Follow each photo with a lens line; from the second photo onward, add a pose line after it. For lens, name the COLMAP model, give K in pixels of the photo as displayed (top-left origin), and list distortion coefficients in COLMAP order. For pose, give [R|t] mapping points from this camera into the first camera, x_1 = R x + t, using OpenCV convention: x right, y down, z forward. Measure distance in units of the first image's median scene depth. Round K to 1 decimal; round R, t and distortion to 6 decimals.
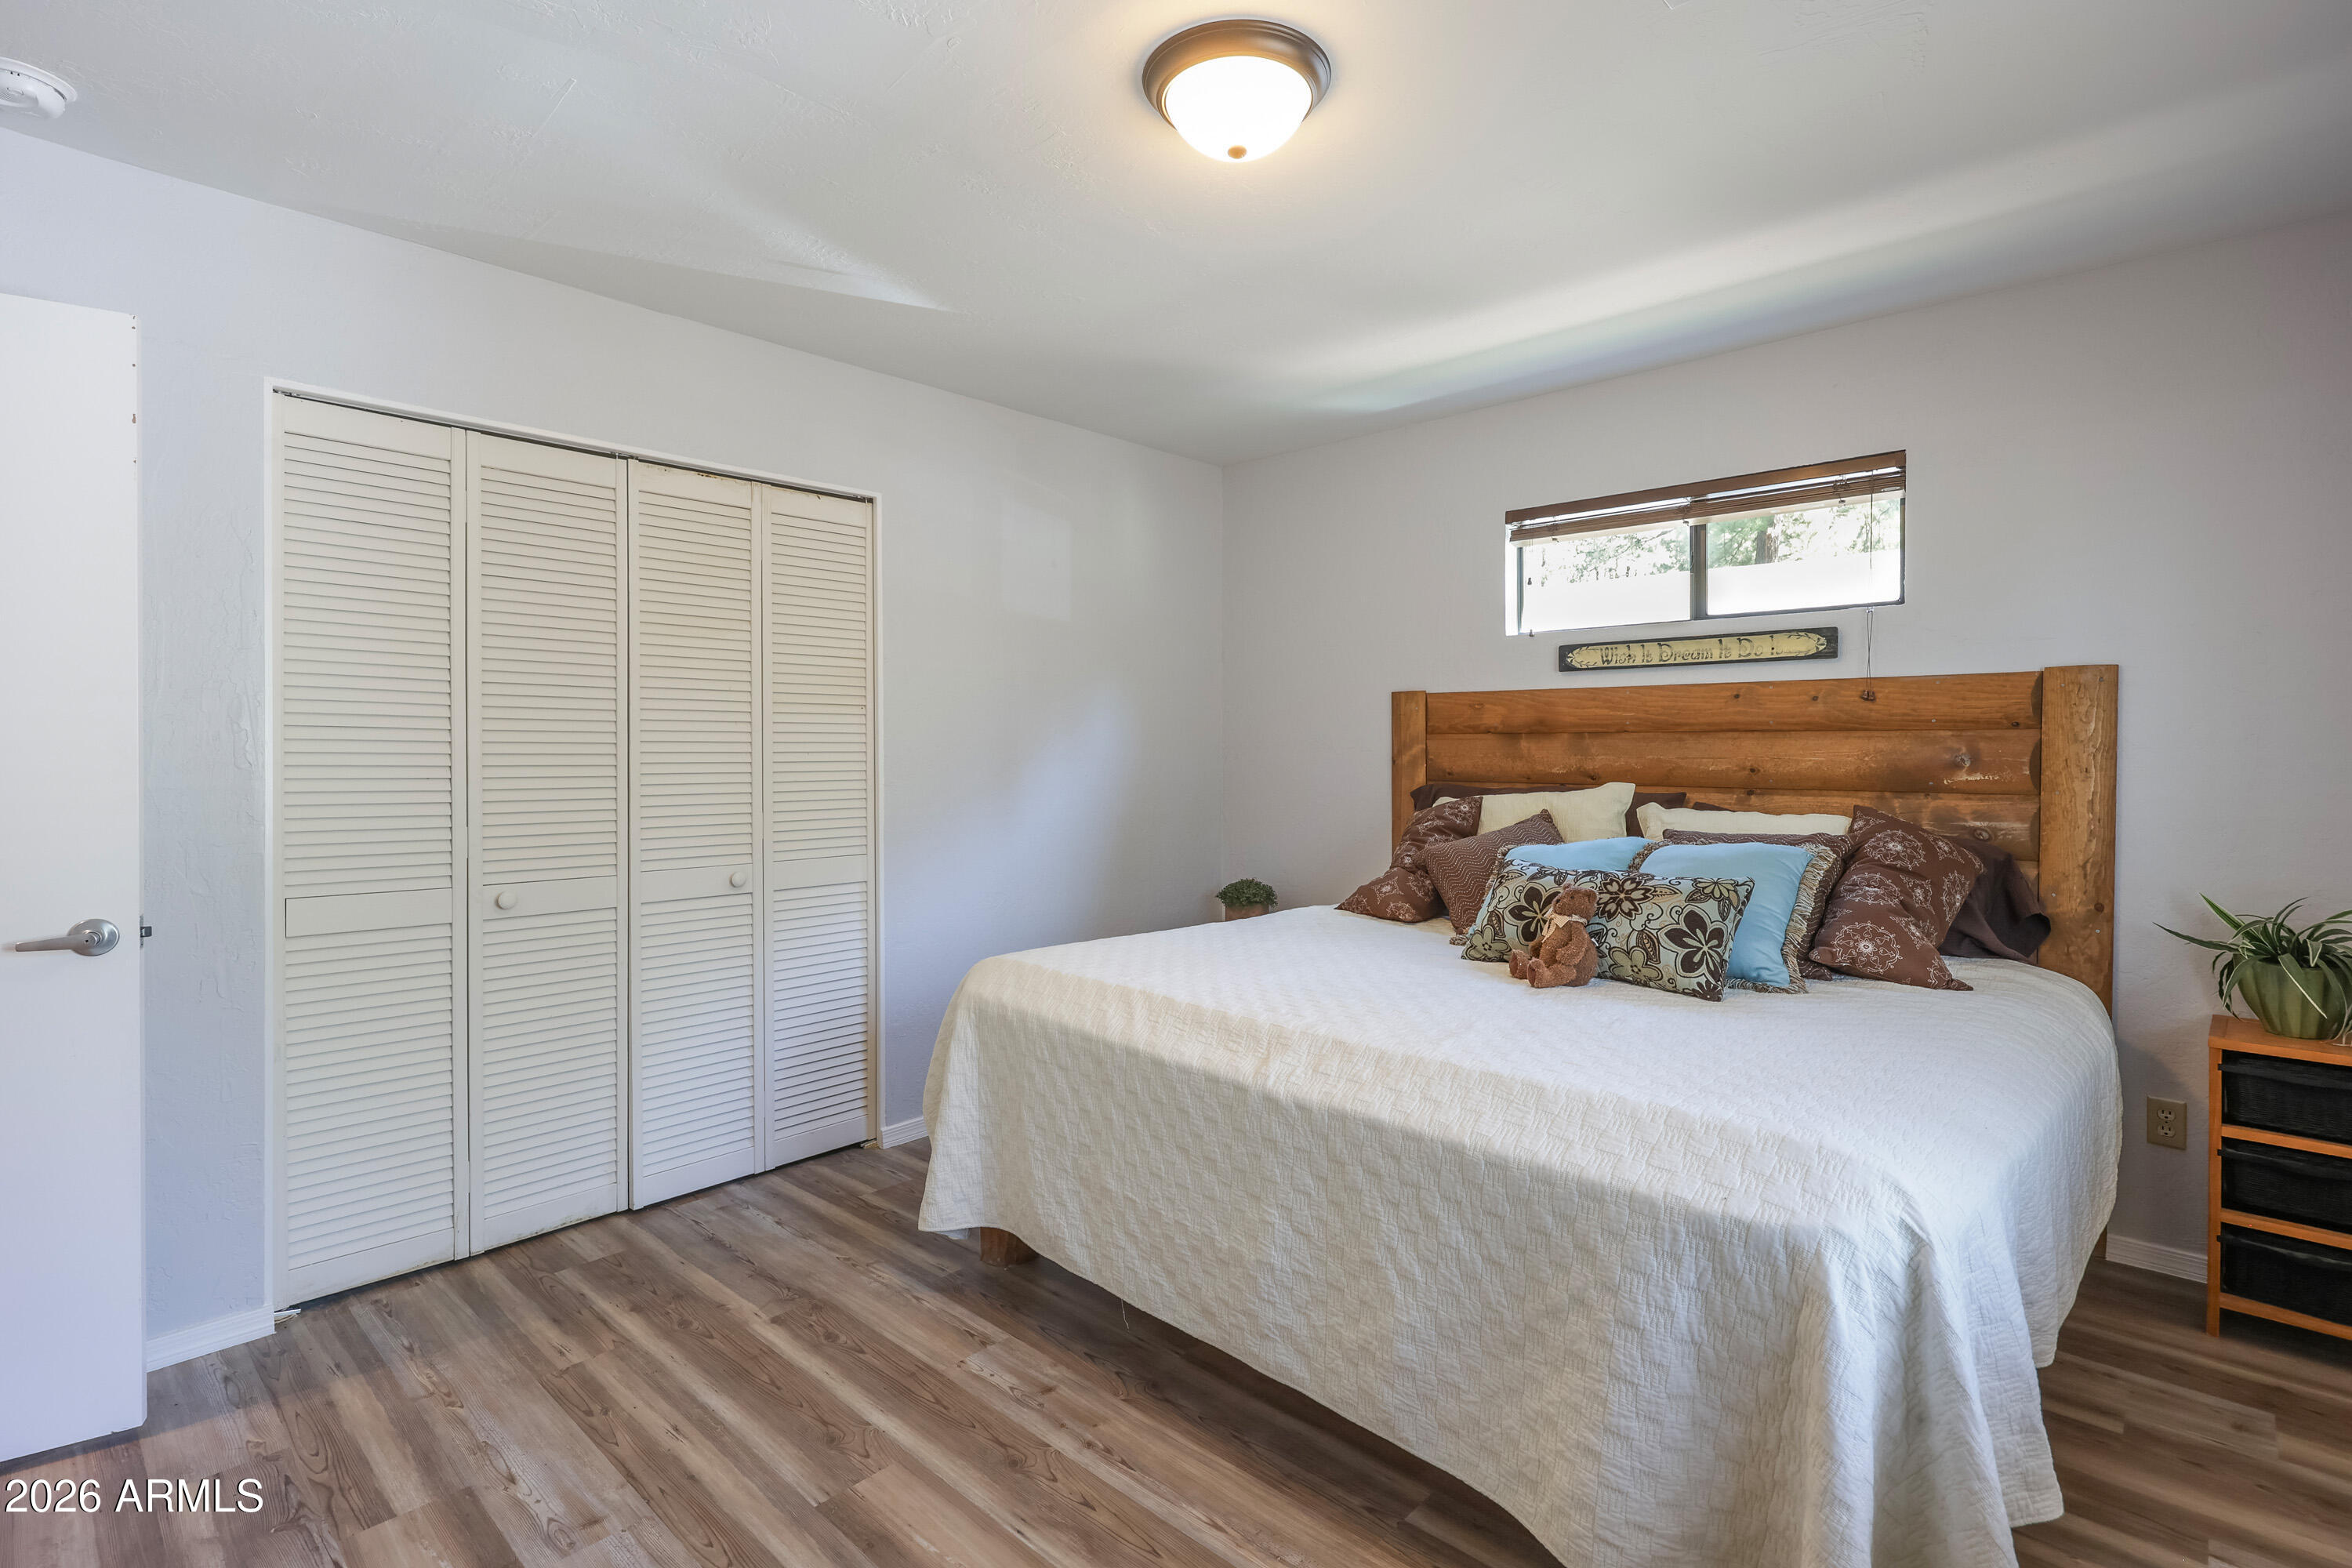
lens RADIAL K [[1112.7, 0, 1178.0], [0, 1112.7, 758.3], [0, 0, 1]] dist [-0.001216, 0.000053]
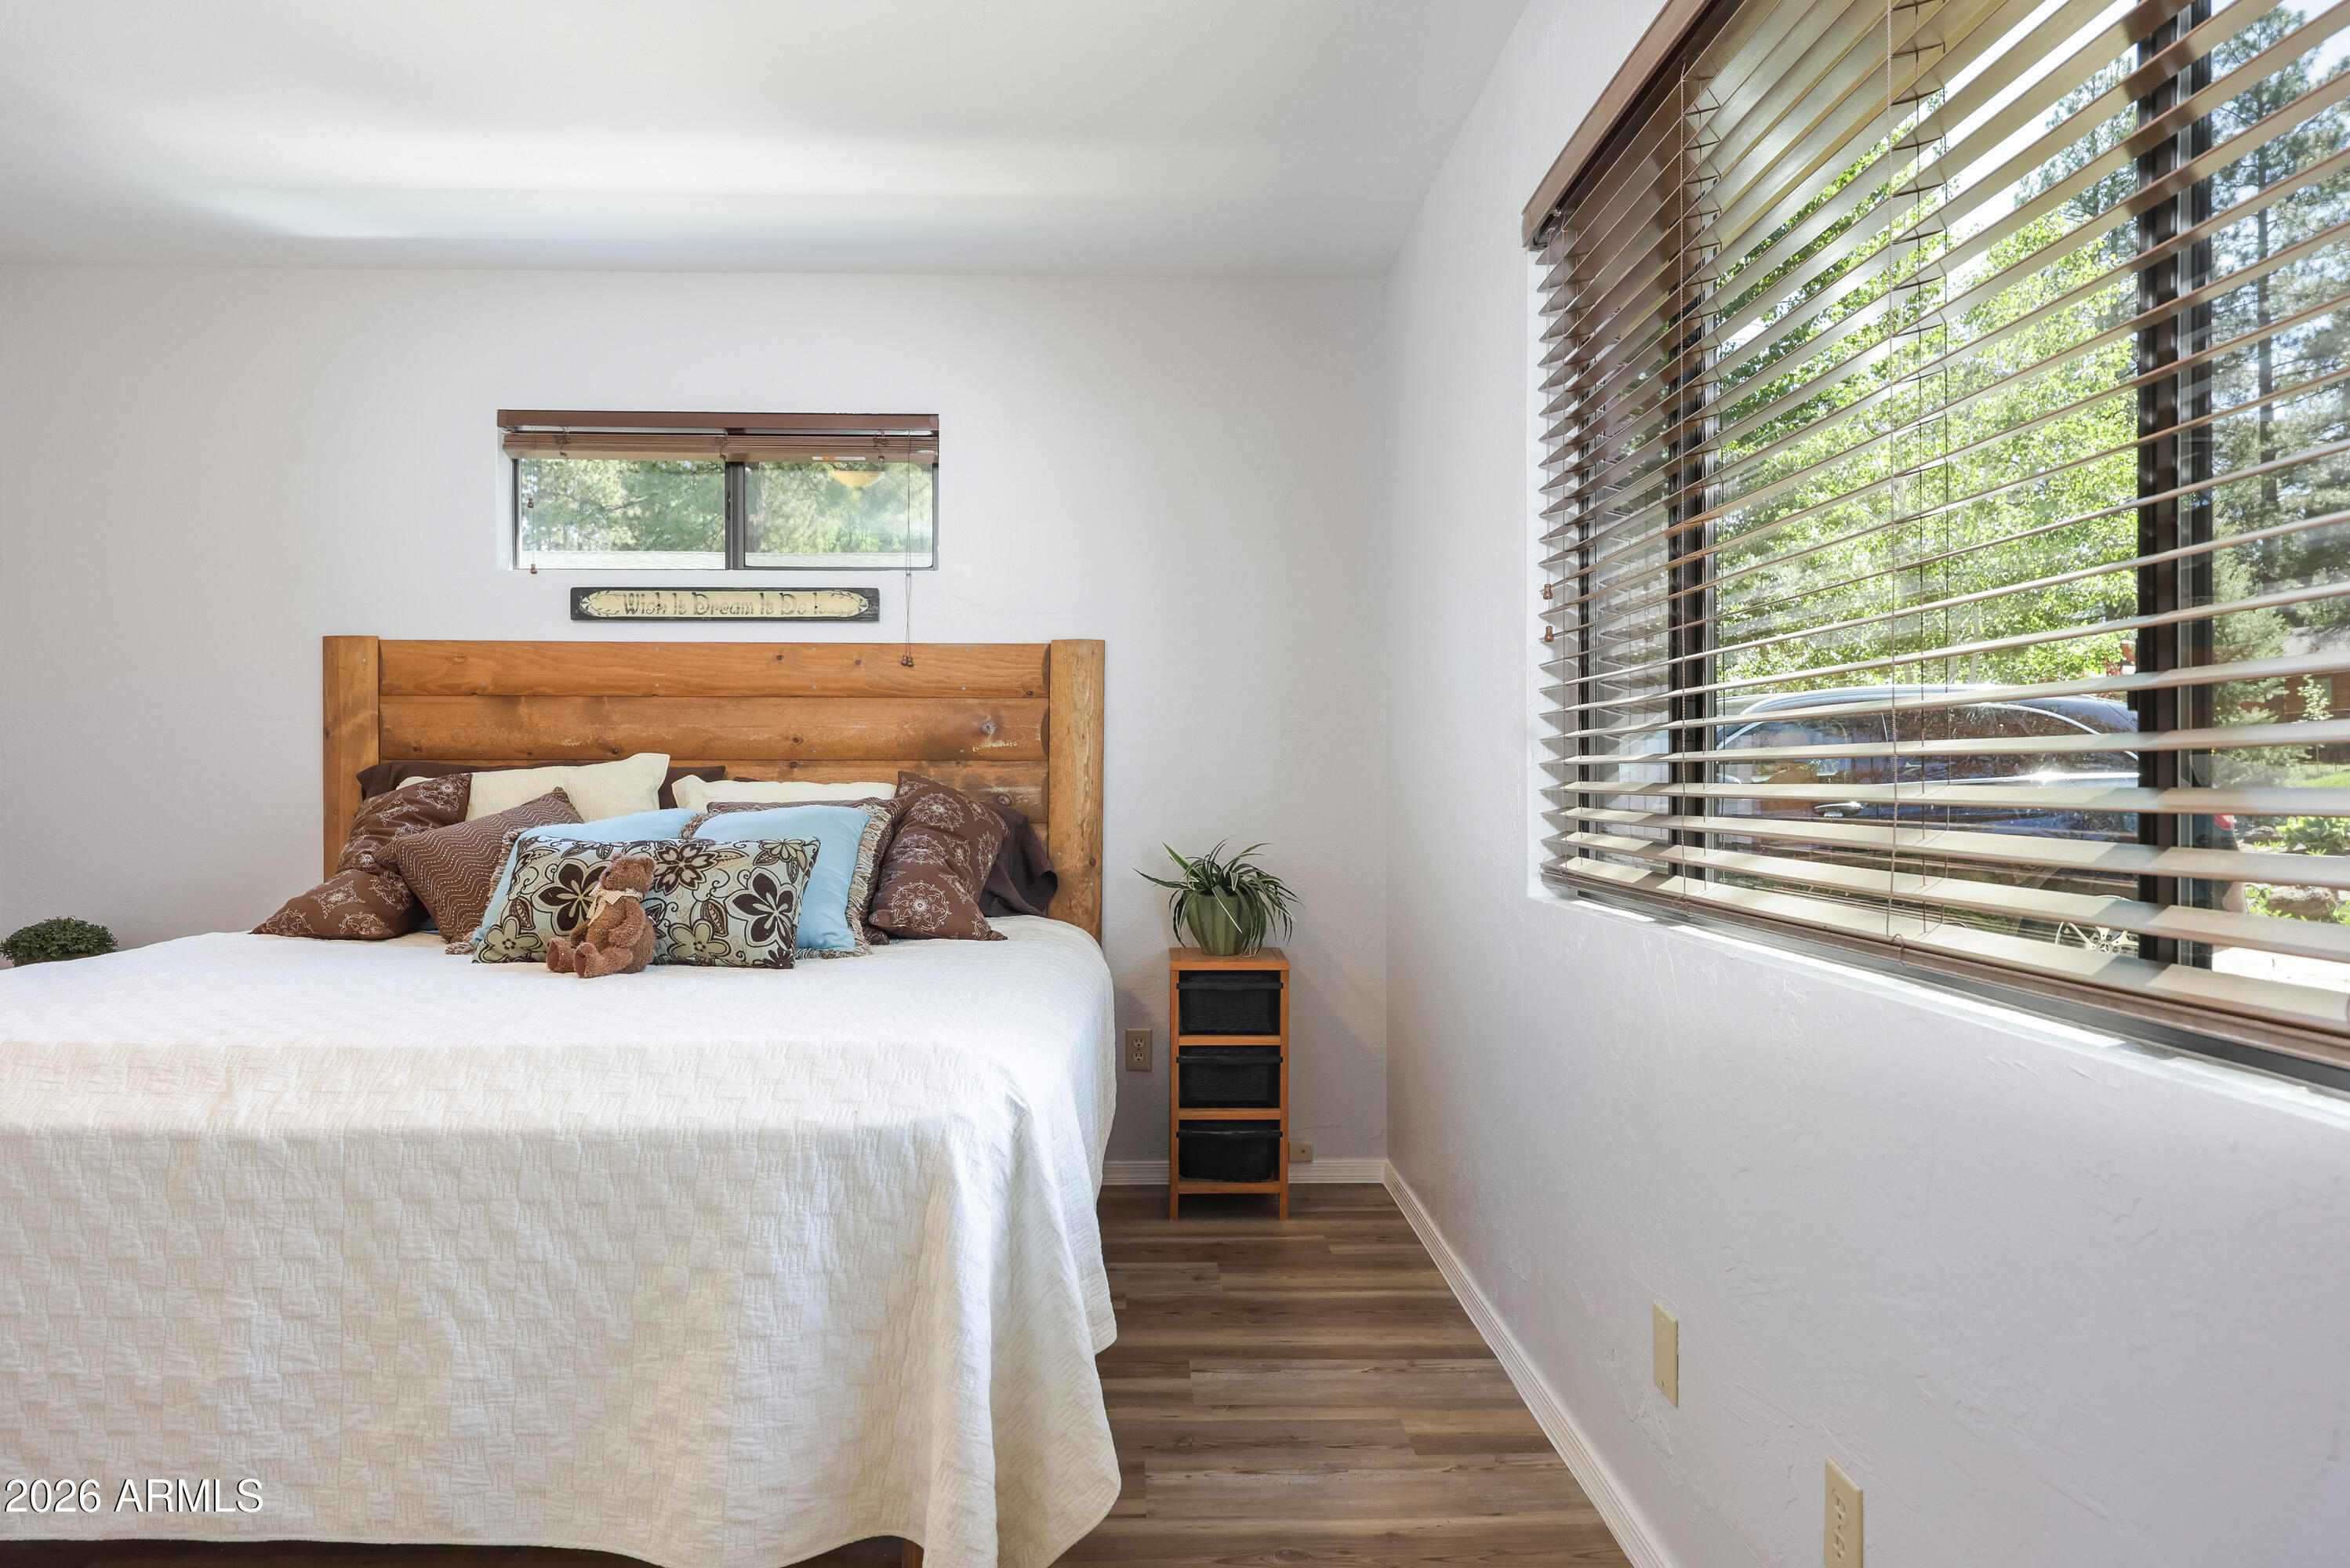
lens RADIAL K [[1388.9, 0, 1177.2], [0, 1388.9, 775.1], [0, 0, 1]] dist [-0.002364, 0.000759]
pose [[0.706964, -0.002117, 0.707246, -0.090467], [0.004604, 0.999988, -0.001608, 0.060598], [-0.707234, 0.004393, 0.706966, -0.026913]]
